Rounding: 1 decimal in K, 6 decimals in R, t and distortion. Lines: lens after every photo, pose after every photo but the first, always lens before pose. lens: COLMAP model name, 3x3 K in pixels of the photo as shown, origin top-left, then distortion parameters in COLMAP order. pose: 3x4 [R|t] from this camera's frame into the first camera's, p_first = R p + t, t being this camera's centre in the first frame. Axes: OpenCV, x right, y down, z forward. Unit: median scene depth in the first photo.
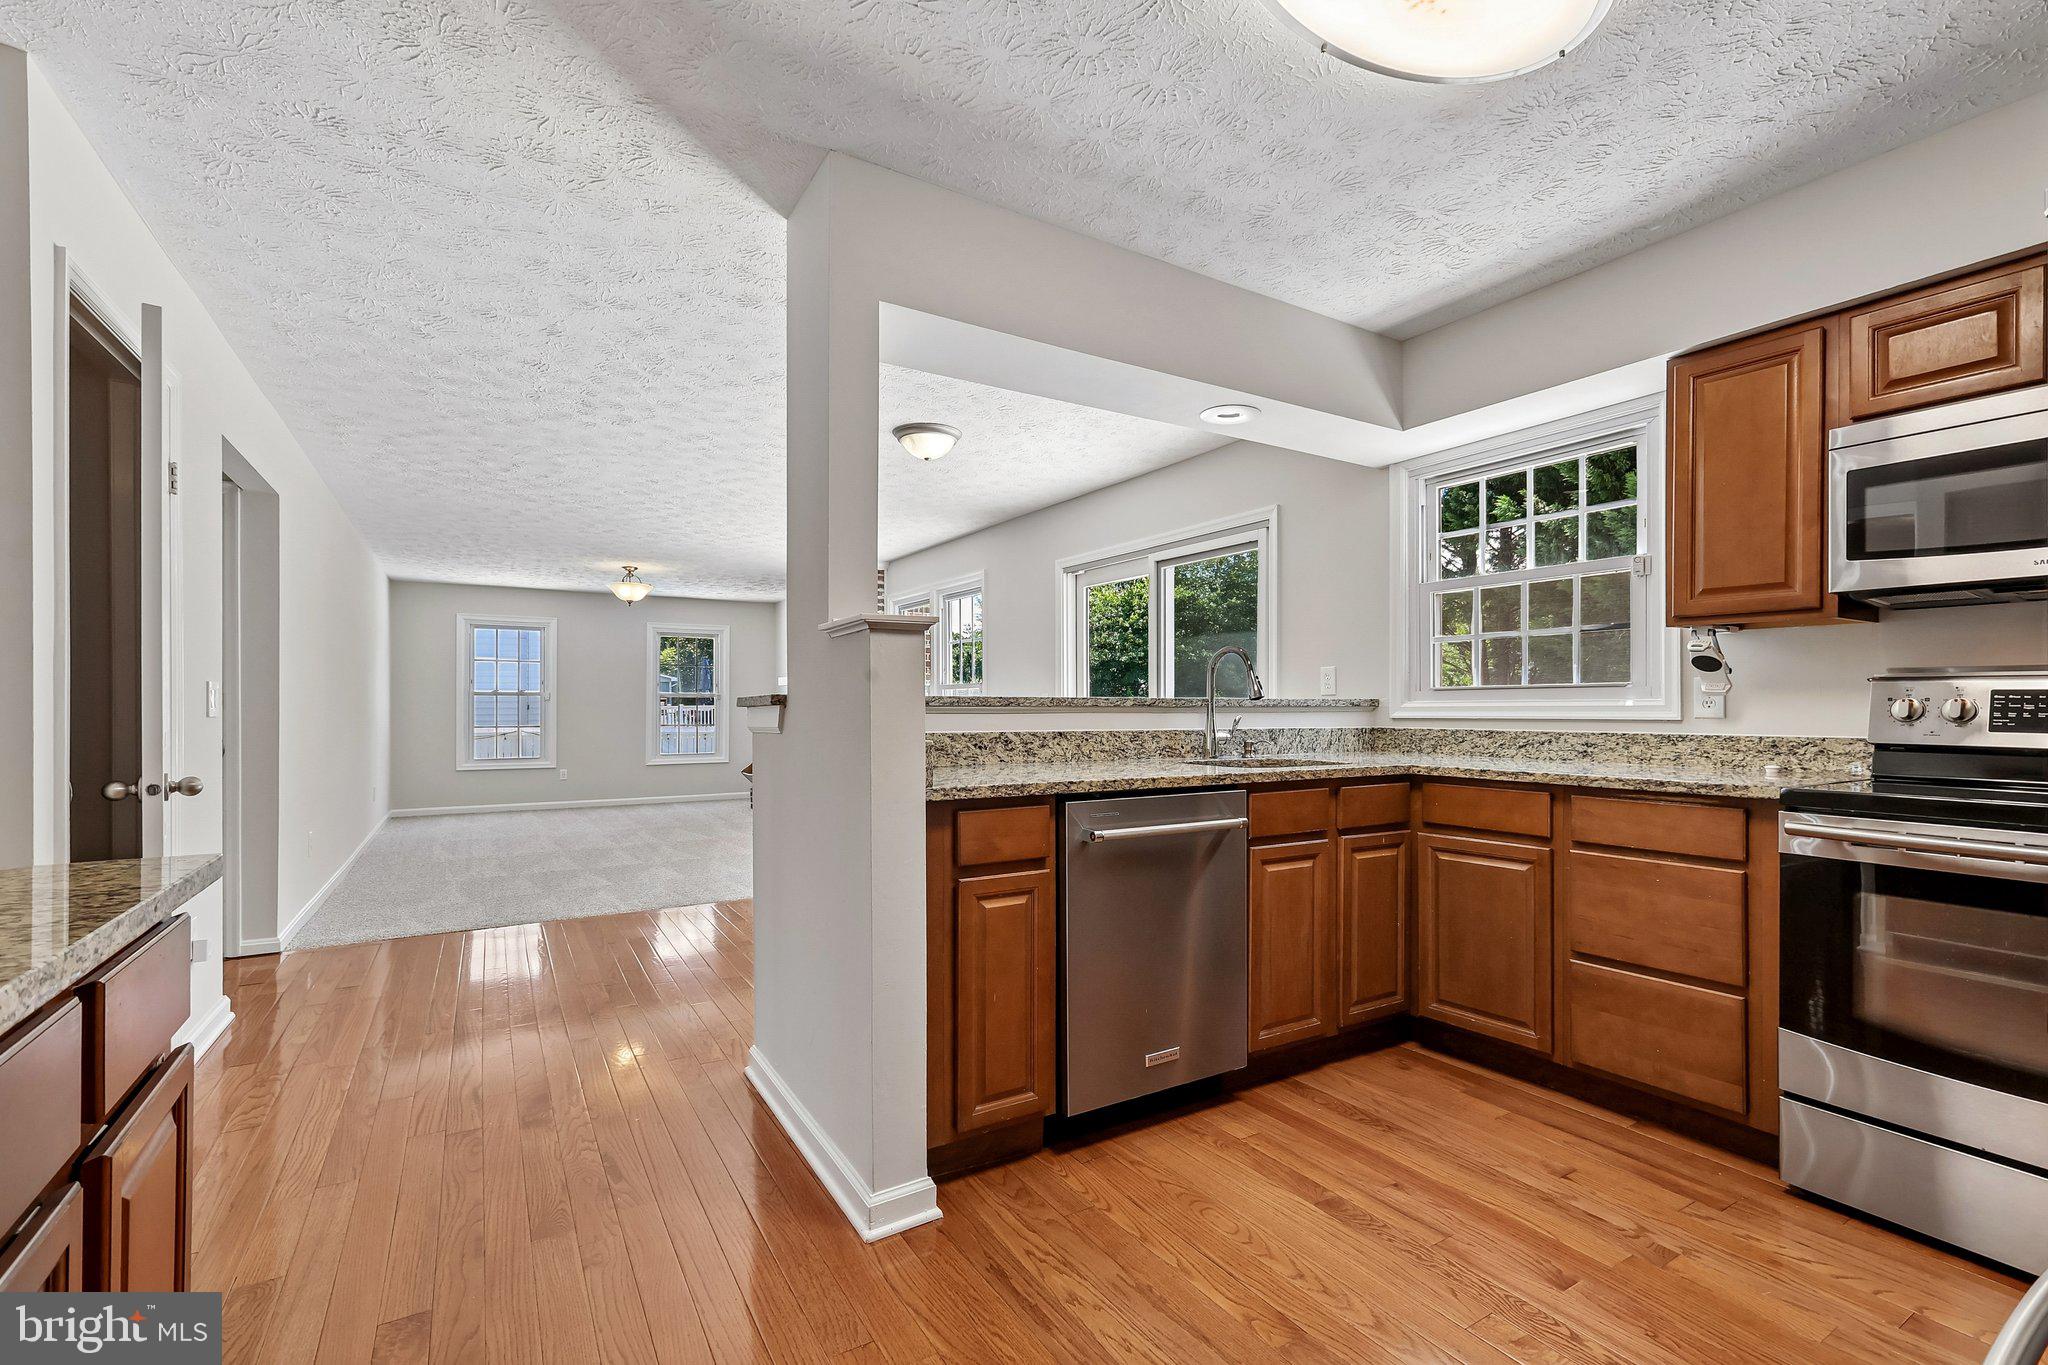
lens RADIAL K [[893.1, 0, 1031.0], [0, 893.1, 702.5], [0, 0, 1]] dist [-0.002058, 0.000368]
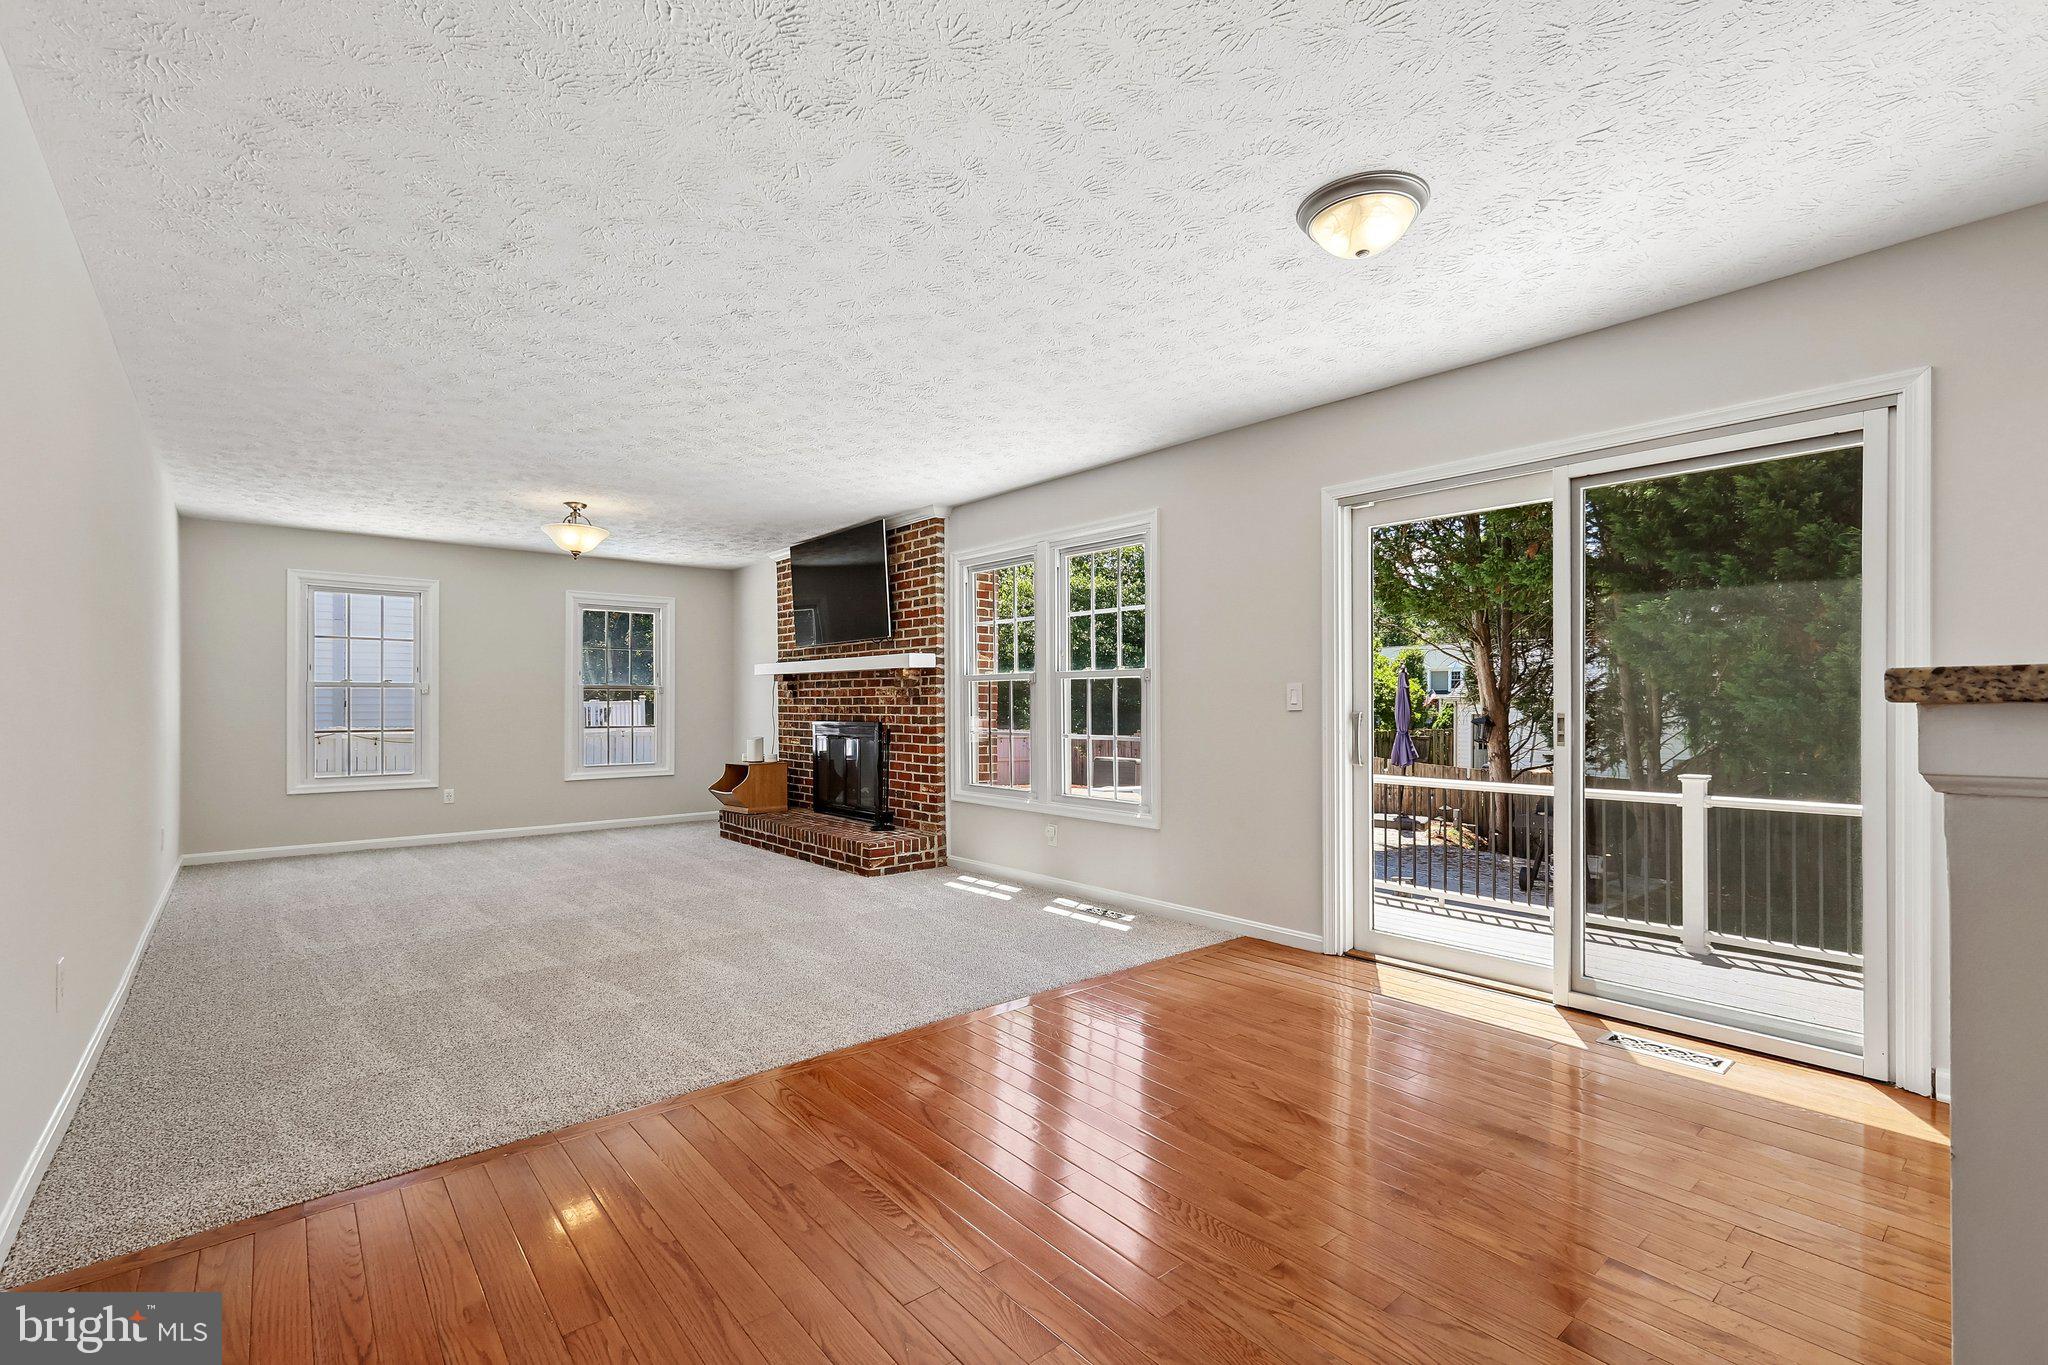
lens RADIAL K [[893.1, 0, 1031.0], [0, 893.1, 702.5], [0, 0, 1]] dist [-0.002058, 0.000368]
pose [[0.986762, -0.000907, 0.162172, -0.210088], [0.000128, 0.999988, 0.004819, 0.001238], [-0.162174, -0.004735, 0.986751, 0.250483]]
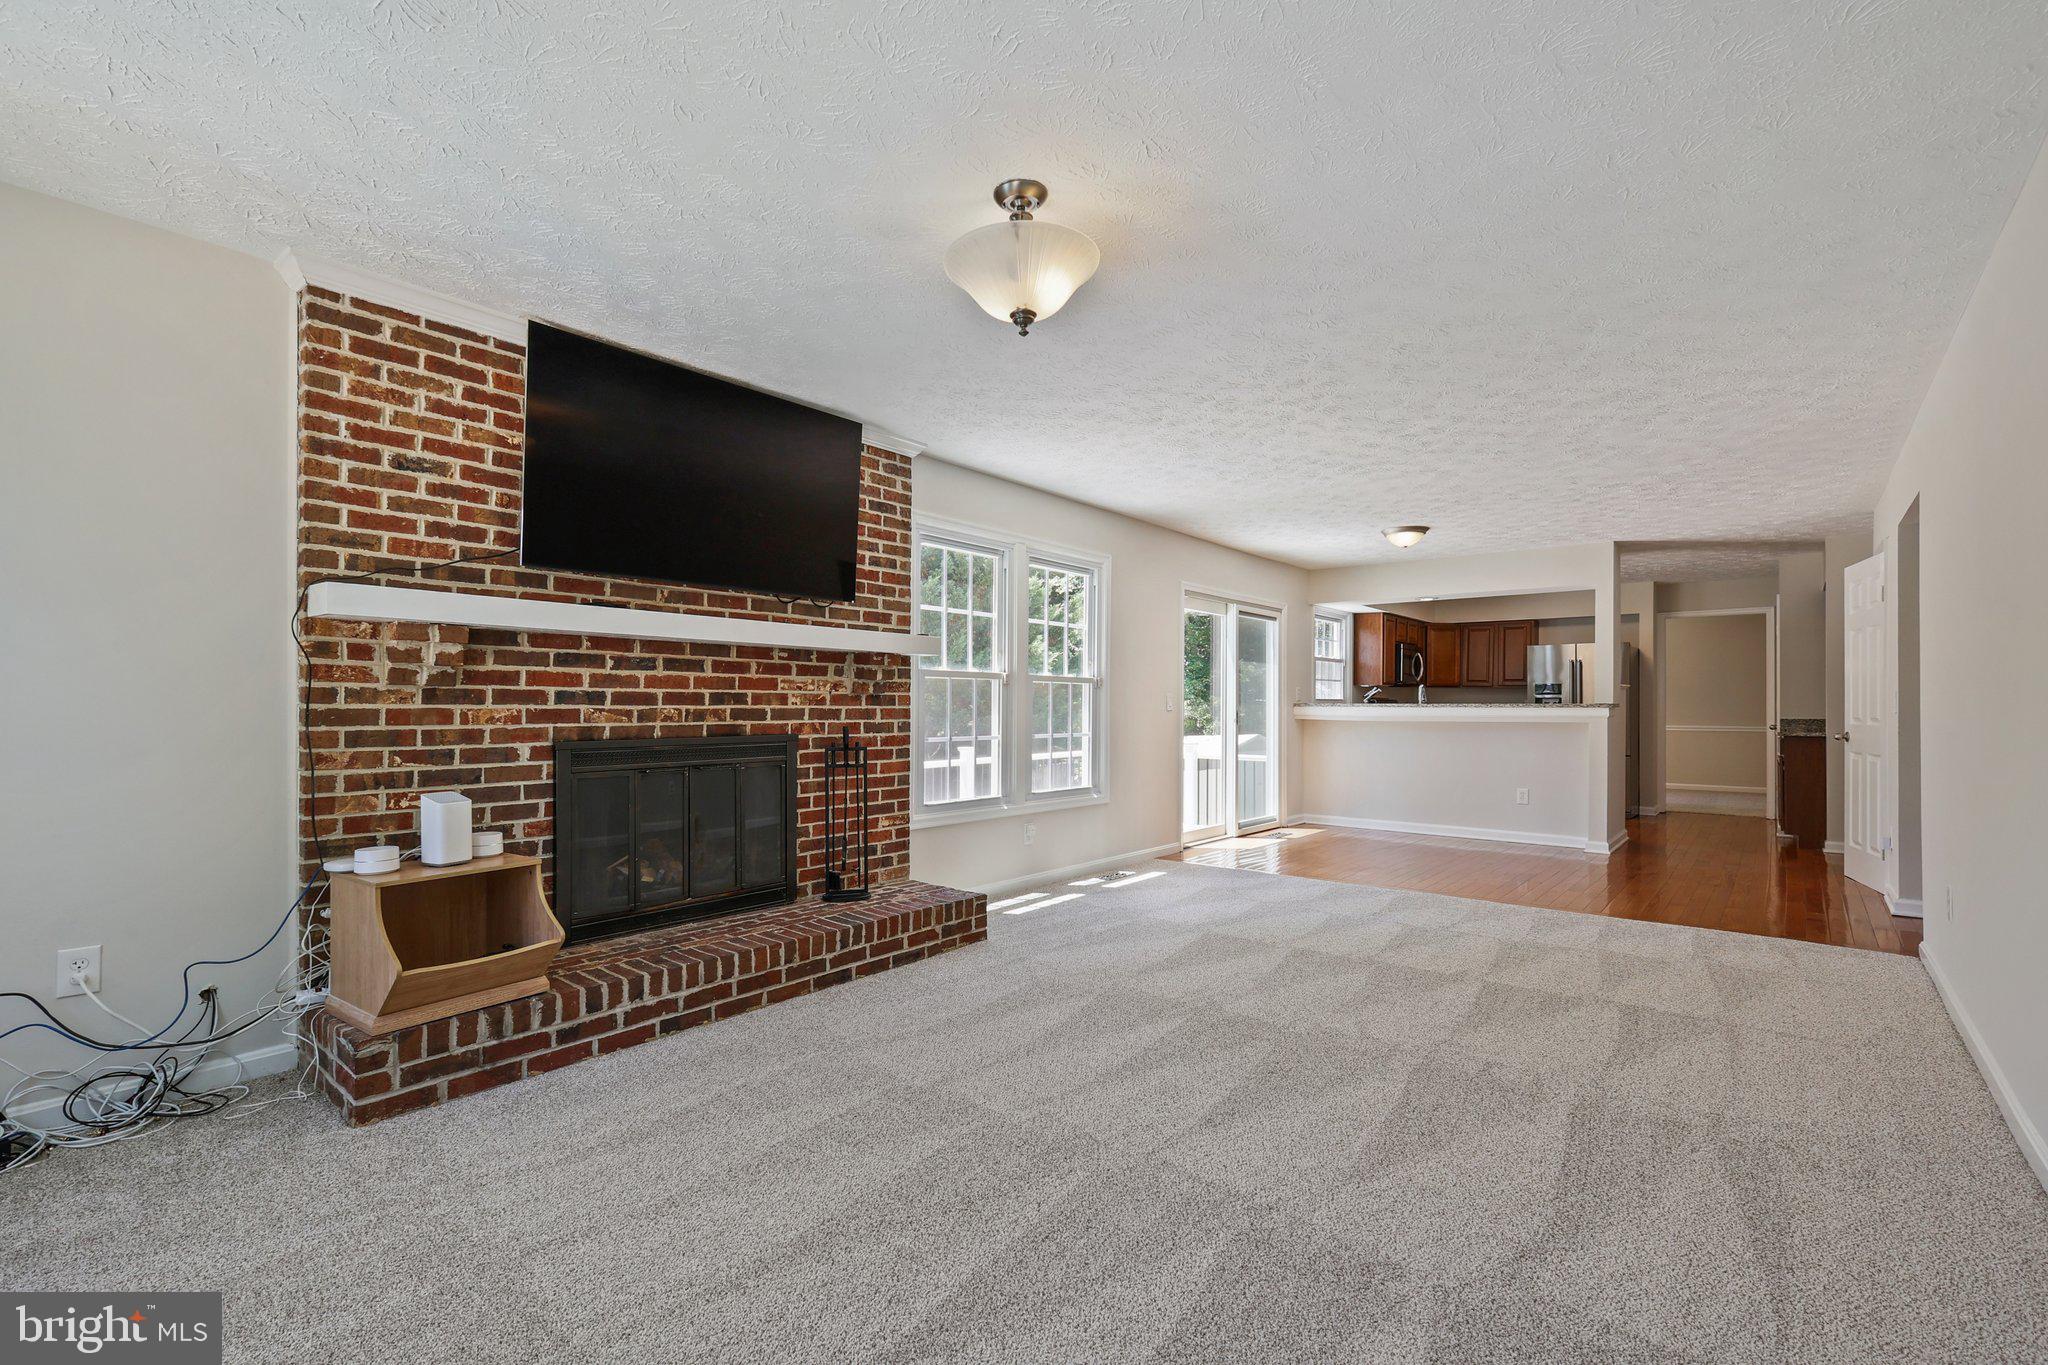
lens RADIAL K [[893.1, 0, 1031.0], [0, 893.1, 702.5], [0, 0, 1]] dist [-0.002058, 0.000368]
pose [[-0.316917, 0.006284, 0.948433, -0.699236], [-0.005891, 0.999946, -0.008594, 0.008576], [-0.948435, -0.008311, -0.316862, 1.063356]]
